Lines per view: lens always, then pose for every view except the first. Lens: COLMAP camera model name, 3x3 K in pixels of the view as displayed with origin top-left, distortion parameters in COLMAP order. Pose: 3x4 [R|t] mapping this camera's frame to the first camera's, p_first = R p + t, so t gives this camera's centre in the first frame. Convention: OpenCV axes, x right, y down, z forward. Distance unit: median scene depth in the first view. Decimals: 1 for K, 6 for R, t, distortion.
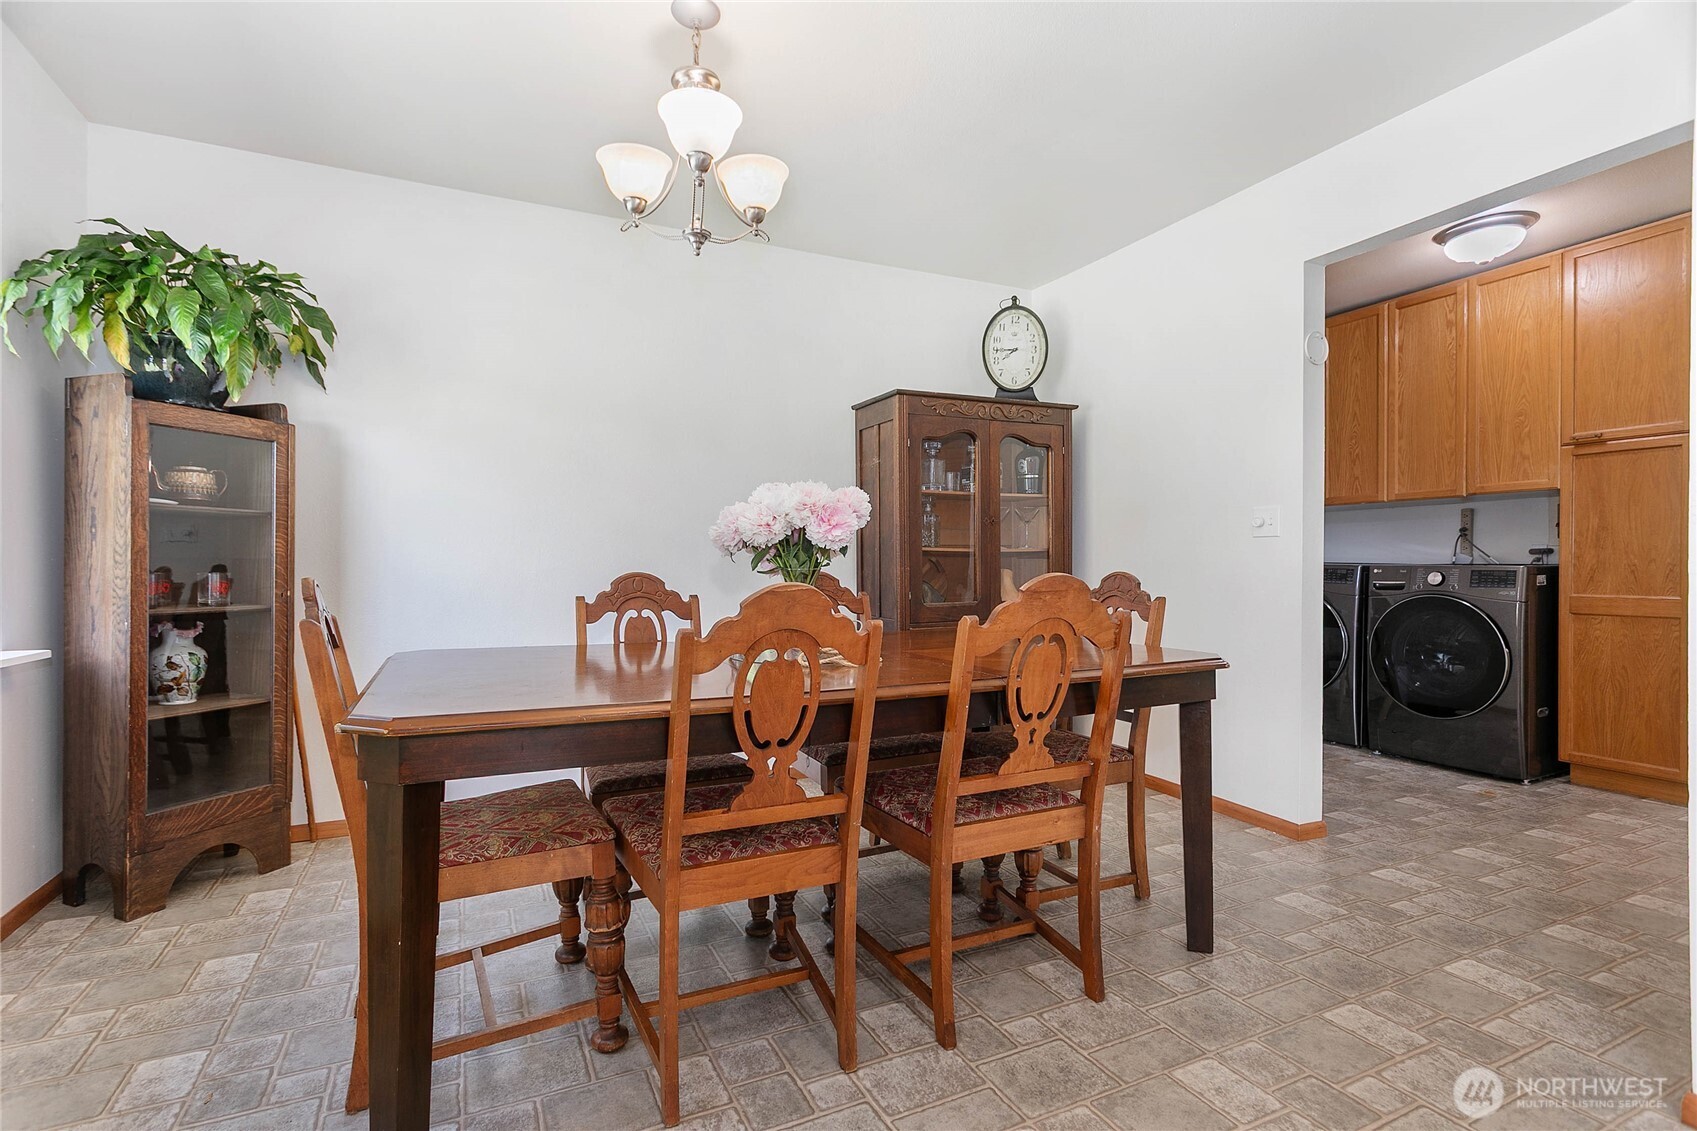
lens RADIAL K [[799.8, 0, 842.7], [0, 799.8, 574.0], [0, 0, 1]] dist [0.001796, -0.000163]
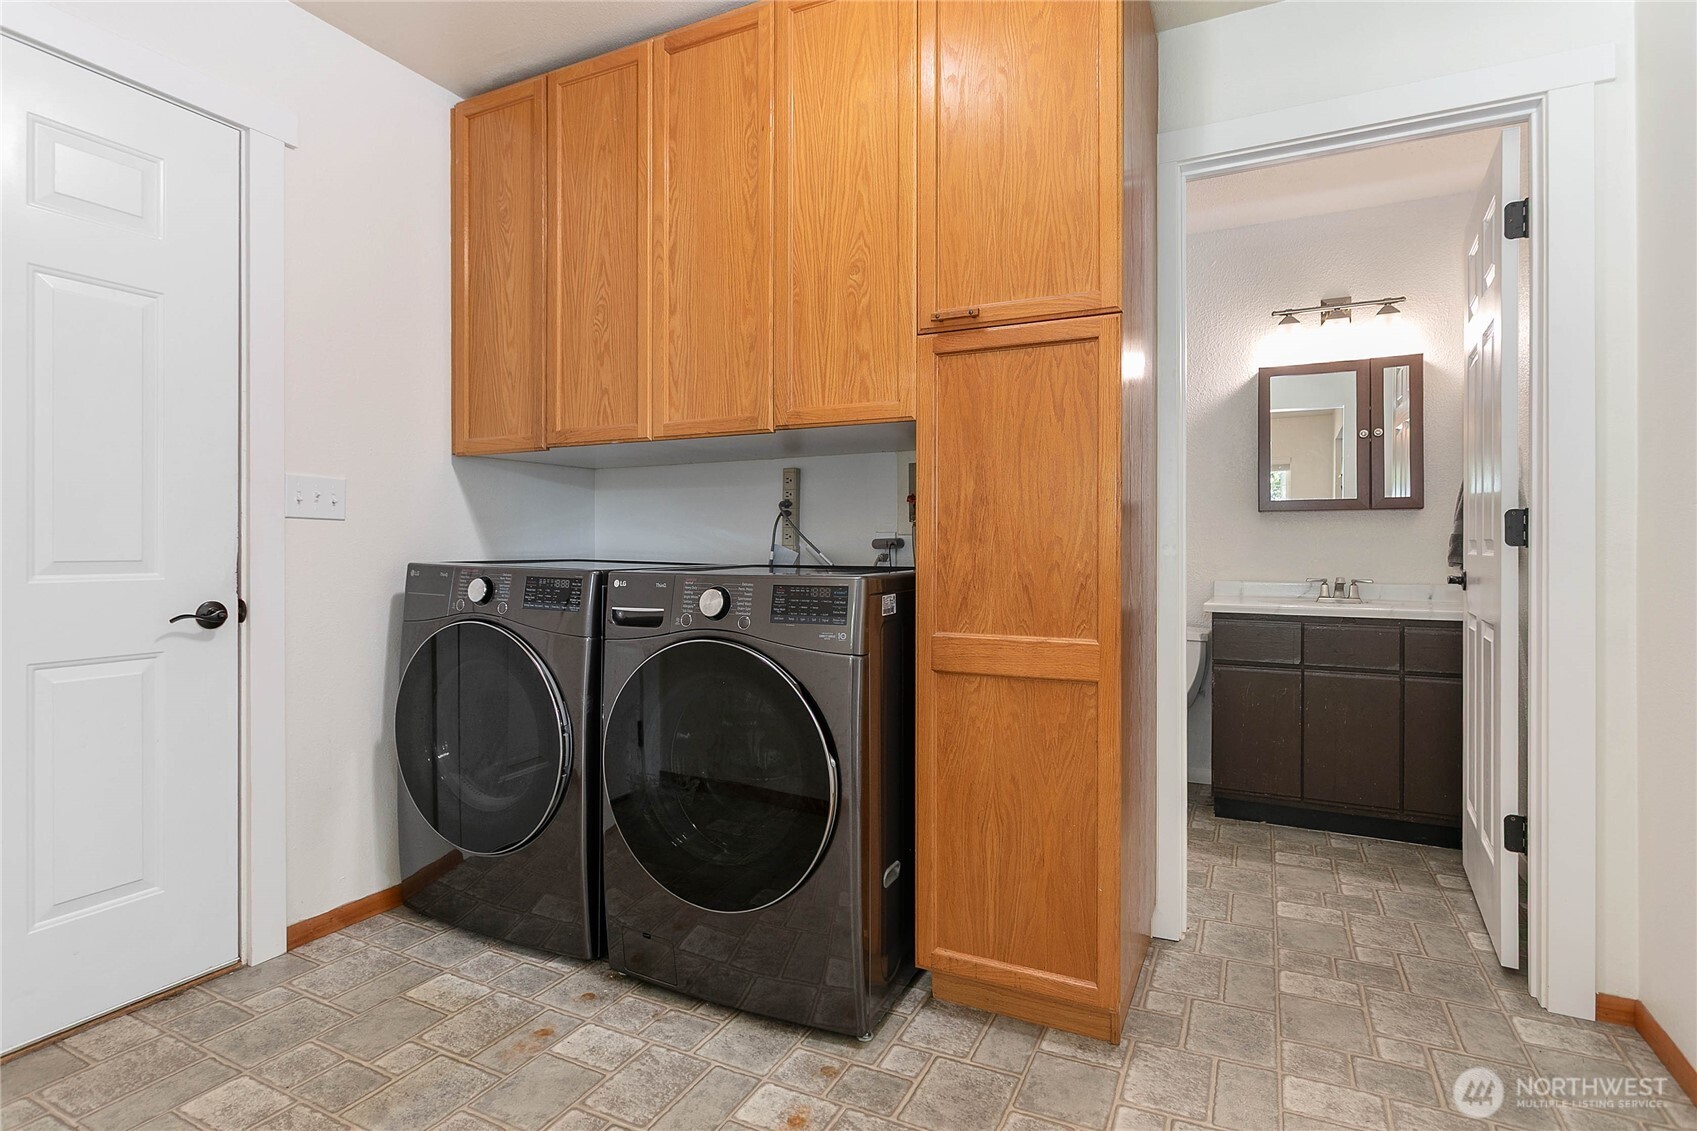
lens RADIAL K [[835.2, 0, 844.4], [0, 835.2, 569.6], [0, 0, 1]] dist [-0.034900, -0.000480]
pose [[0.787248, -0.012637, 0.616507, 0.533977], [0.004457, 0.999880, 0.014805, -0.020977], [-0.616621, -0.008907, 0.787210, 0.611938]]
